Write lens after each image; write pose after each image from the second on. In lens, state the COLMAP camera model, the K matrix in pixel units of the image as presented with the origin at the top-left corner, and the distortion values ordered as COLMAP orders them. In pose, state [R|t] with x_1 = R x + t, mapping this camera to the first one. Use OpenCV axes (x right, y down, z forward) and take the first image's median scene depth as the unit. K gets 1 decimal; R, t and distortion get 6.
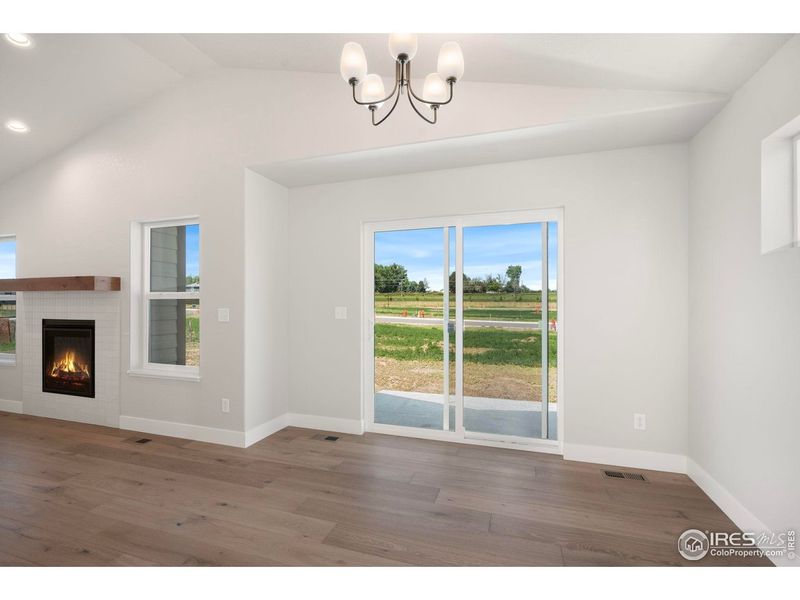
lens RADIAL K [[368.9, 0, 393.7], [0, 368.9, 300.7], [0, 0, 1]] dist [0.000428, 0.000722]
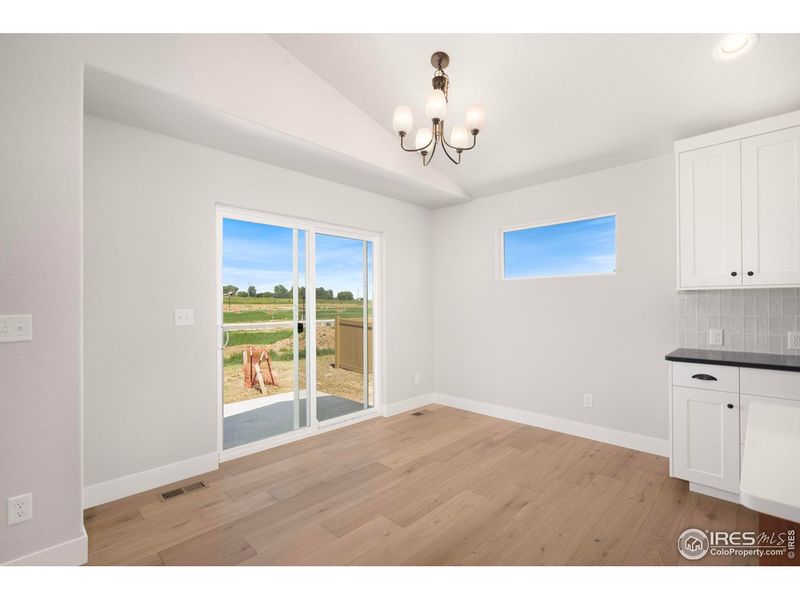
lens RADIAL K [[368.9, 0, 393.6], [0, 368.9, 302.3], [0, 0, 1]] dist [0.000428, 0.000722]
pose [[0.449089, 0.004653, 0.893475, -0.670595], [0.002873, 0.999974, -0.006651, 0.010338], [-0.893482, 0.005554, 0.449064, 0.319000]]
